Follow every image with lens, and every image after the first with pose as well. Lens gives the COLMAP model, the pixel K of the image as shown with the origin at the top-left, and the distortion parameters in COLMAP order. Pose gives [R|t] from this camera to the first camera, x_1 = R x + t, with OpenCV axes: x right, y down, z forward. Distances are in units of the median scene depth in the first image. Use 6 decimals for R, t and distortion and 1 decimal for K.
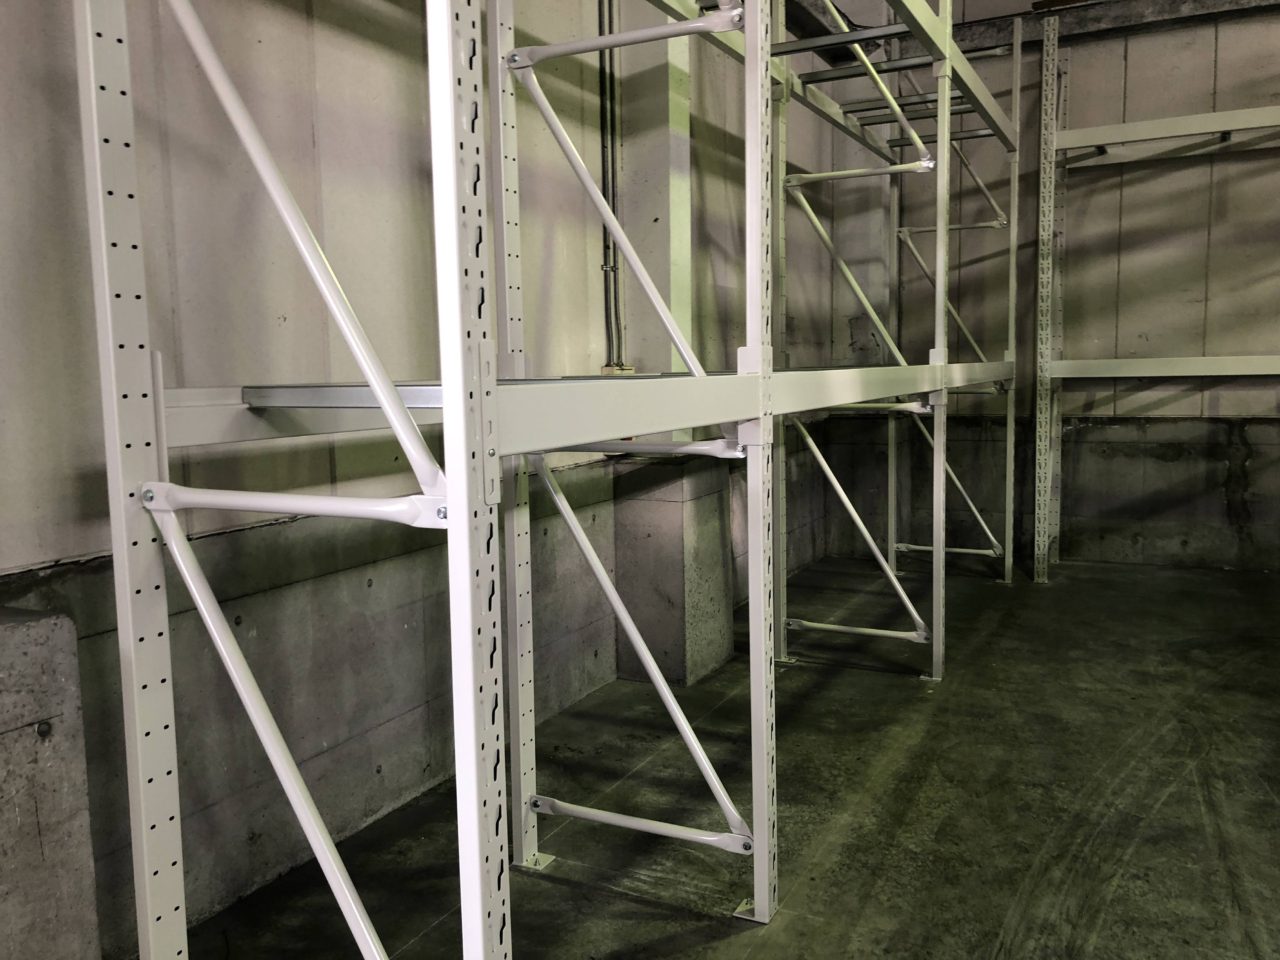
lens RADIAL K [[1023.7, 0, 640.0], [0, 1023.7, 480.0], [0, 0, 1]] dist [0.079063, -0.108828]
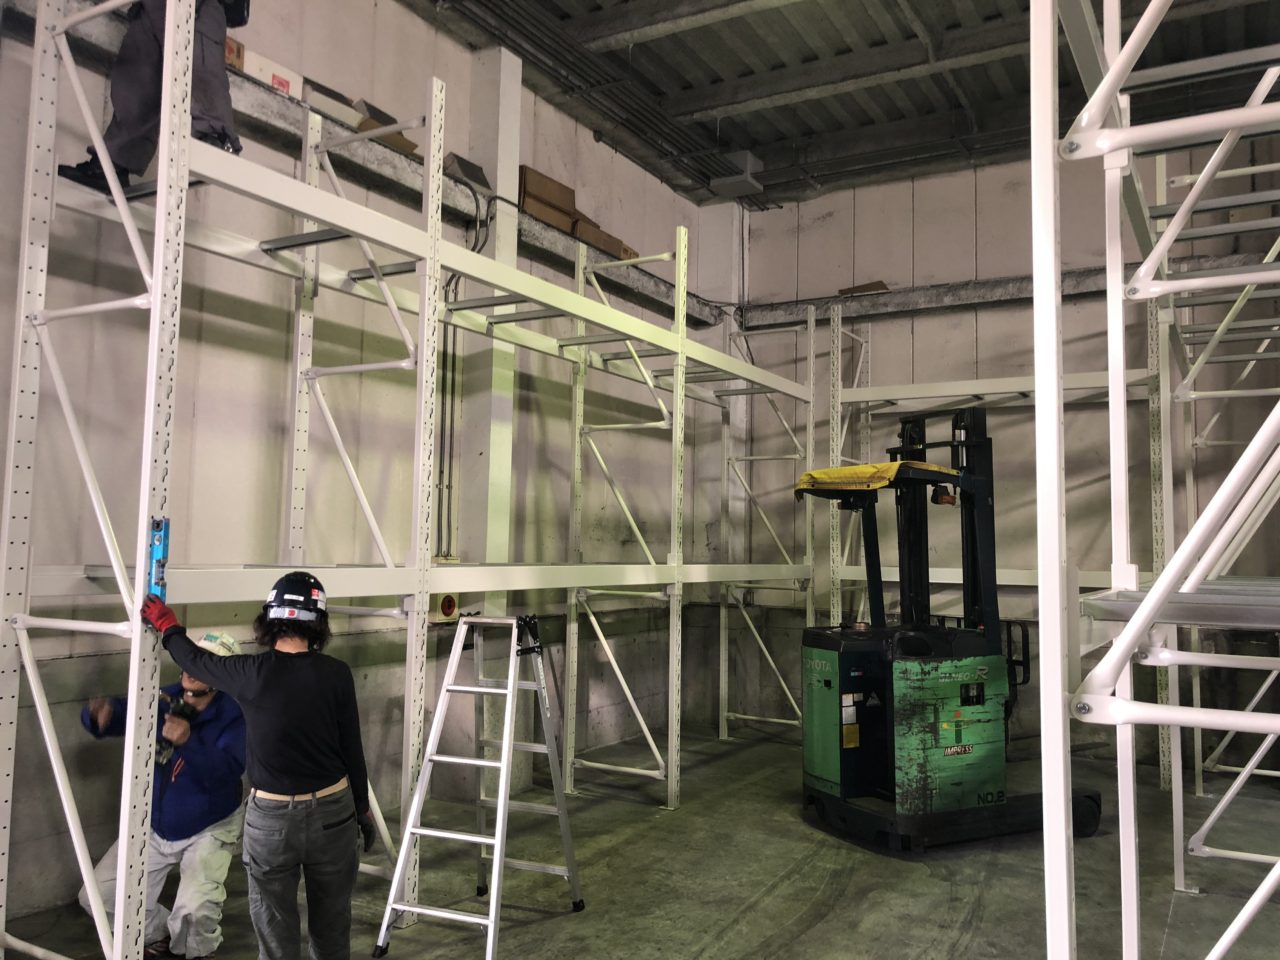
lens RADIAL K [[1023.7, 0, 640.0], [0, 1023.7, 480.0], [0, 0, 1]] dist [0.079063, -0.108828]
pose [[0.998157, 0.033843, -0.050373, 0.298916], [-0.042350, 0.982980, -0.178765, 0.020918], [0.043466, 0.180569, 0.982601, -0.343765]]
